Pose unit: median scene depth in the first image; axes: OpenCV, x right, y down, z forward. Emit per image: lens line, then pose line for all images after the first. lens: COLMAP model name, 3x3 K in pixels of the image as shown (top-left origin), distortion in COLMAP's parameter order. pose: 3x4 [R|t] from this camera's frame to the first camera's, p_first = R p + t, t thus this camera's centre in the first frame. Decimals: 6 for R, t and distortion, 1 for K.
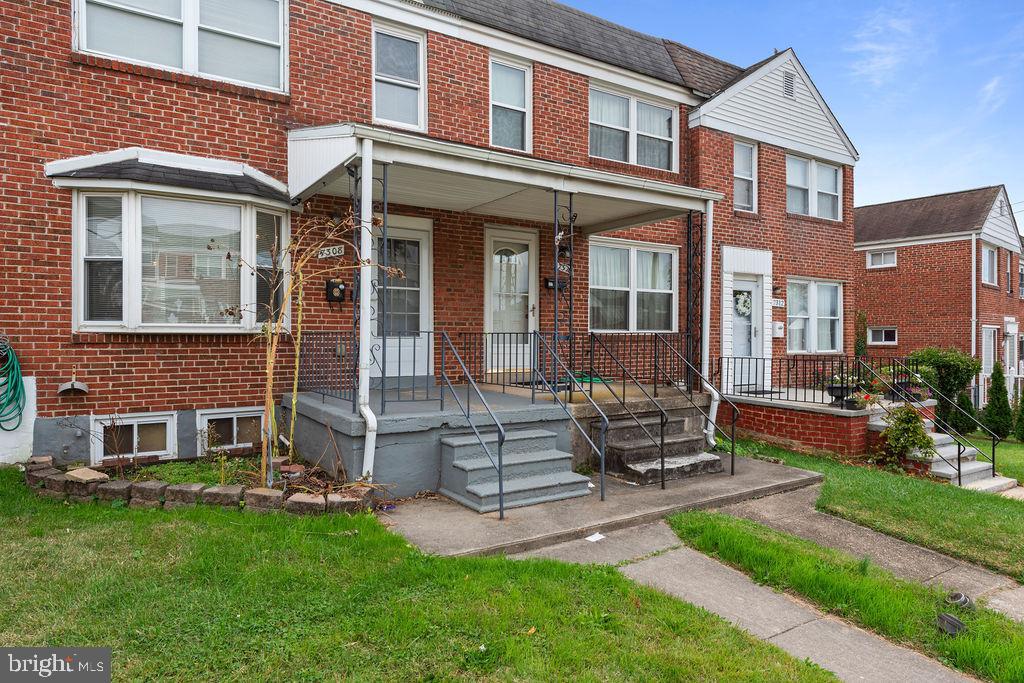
lens RADIAL K [[617.4, 0, 512.4], [0, 617.4, 341.2], [0, 0, 1]] dist [0.019873, -0.007627]
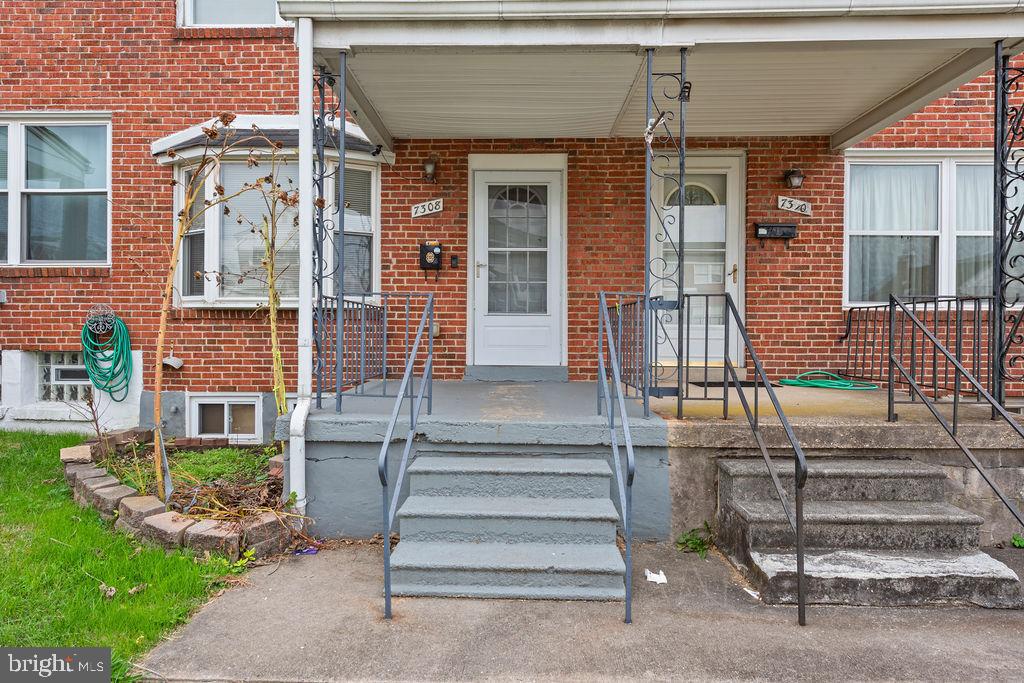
lens RADIAL K [[617.4, 0, 511.3], [0, 617.4, 332.8], [0, 0, 1]] dist [0.019873, -0.007627]
pose [[0.827863, 0.003183, -0.560921, 0.294662], [-0.007519, 0.999957, -0.005423, 0.026168], [0.560880, 0.008707, 0.827852, 0.456849]]
